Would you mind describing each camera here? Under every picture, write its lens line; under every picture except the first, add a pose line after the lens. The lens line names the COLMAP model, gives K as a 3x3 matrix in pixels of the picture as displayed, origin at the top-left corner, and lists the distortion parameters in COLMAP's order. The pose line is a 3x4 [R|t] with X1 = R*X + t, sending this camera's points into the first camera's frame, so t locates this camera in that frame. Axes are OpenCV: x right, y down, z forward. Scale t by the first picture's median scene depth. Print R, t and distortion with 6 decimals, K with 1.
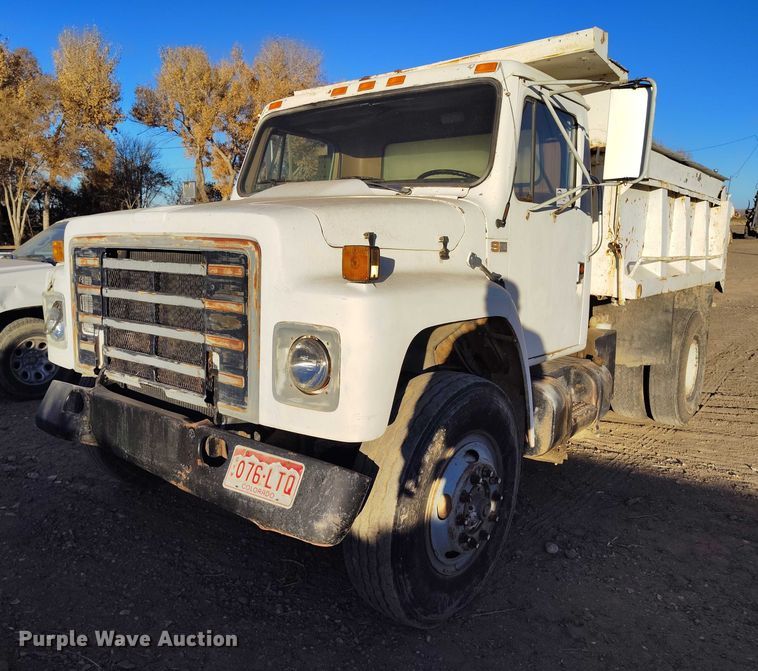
lens RADIAL K [[628.1, 0, 353.2], [0, 628.1, 336.8], [0, 0, 1]] dist [0.031251, -0.016604]
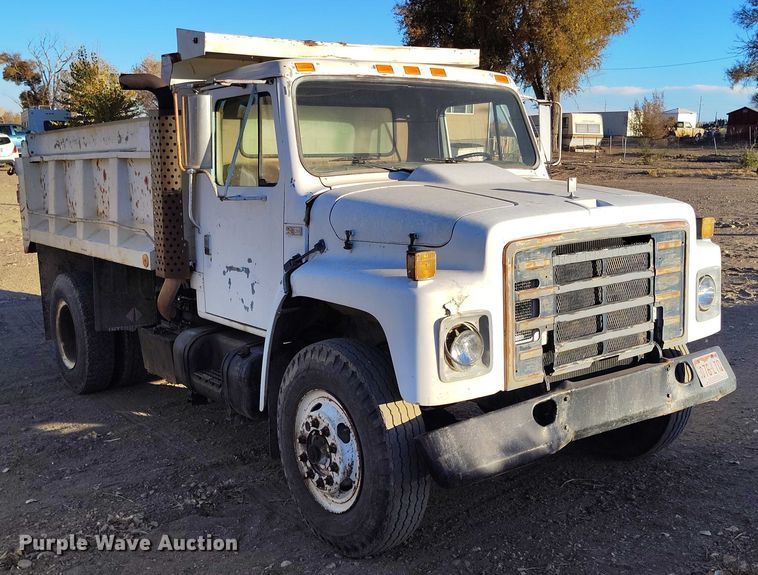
lens RADIAL K [[810.1, 0, 381.5], [0, 810.1, 289.2], [0, 0, 1]] dist [0.034705, 0.000000]
pose [[0.221897, -0.177970, 0.958691, -1.783815], [0.170778, 0.975098, 0.141488, -0.318098], [-0.959998, 0.132327, 0.246765, 1.003906]]
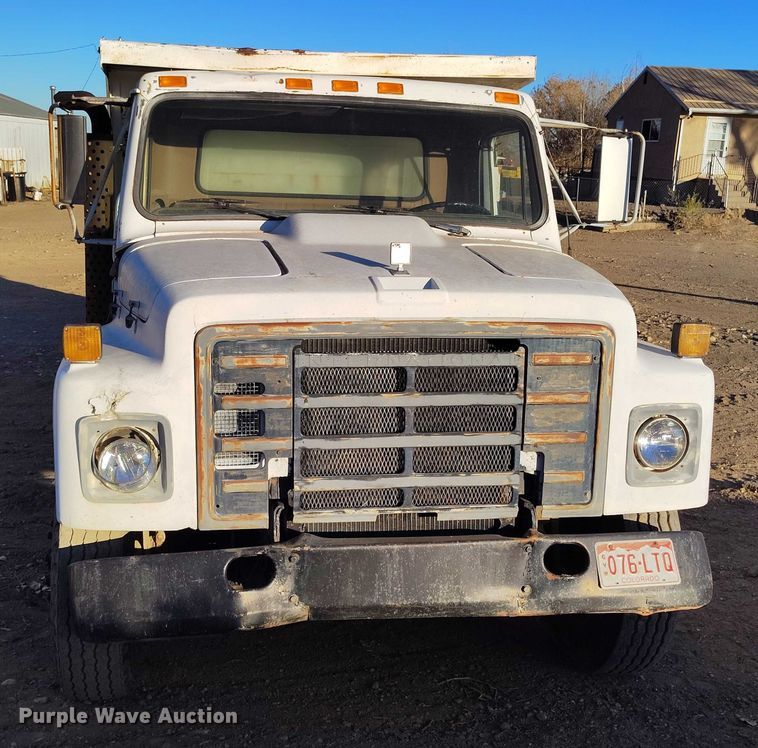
lens RADIAL K [[949.3, 0, 356.5], [0, 949.3, 385.3], [0, 0, 1]] dist [0.032045, 0.000000]
pose [[0.646226, -0.149976, 0.748264, -1.198589], [0.099997, 0.988686, 0.111803, -0.211281], [-0.756567, 0.002574, 0.653912, 0.285871]]
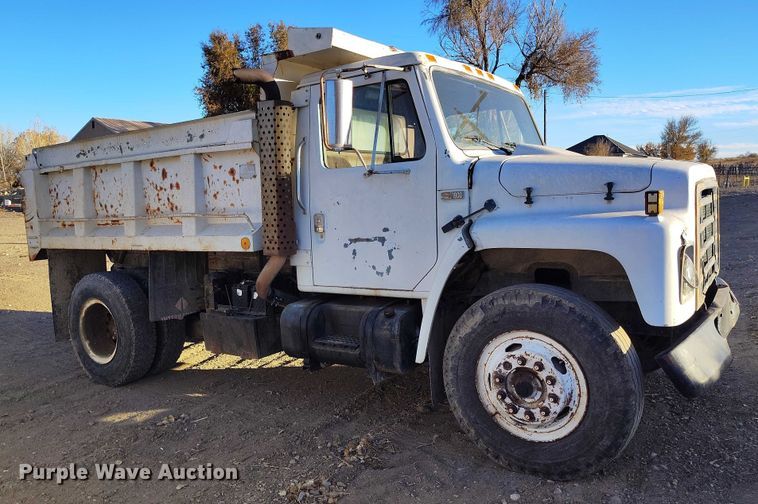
lens RADIAL K [[583.7, 0, 358.7], [0, 583.7, 251.0], [0, 0, 1]] dist [0.034454, -0.000228]
pose [[-0.091350, -0.106964, 0.990058, -1.555396], [0.196701, 0.972688, 0.123236, -0.315233], [-0.976199, 0.206003, -0.067815, 1.836948]]
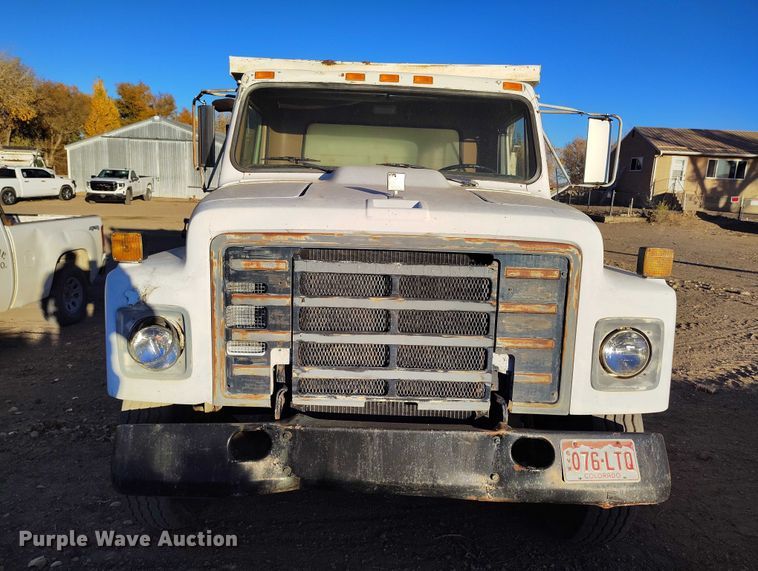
lens RADIAL K [[528.8, 0, 379.3], [0, 528.8, 283.8], [0, 0, 1]] dist [0.044178, -0.060313]
pose [[0.754349, -0.089876, 0.650292, -0.802320], [0.075105, 0.995895, 0.050519, -0.127220], [-0.652163, 0.010731, 0.758002, 0.436823]]
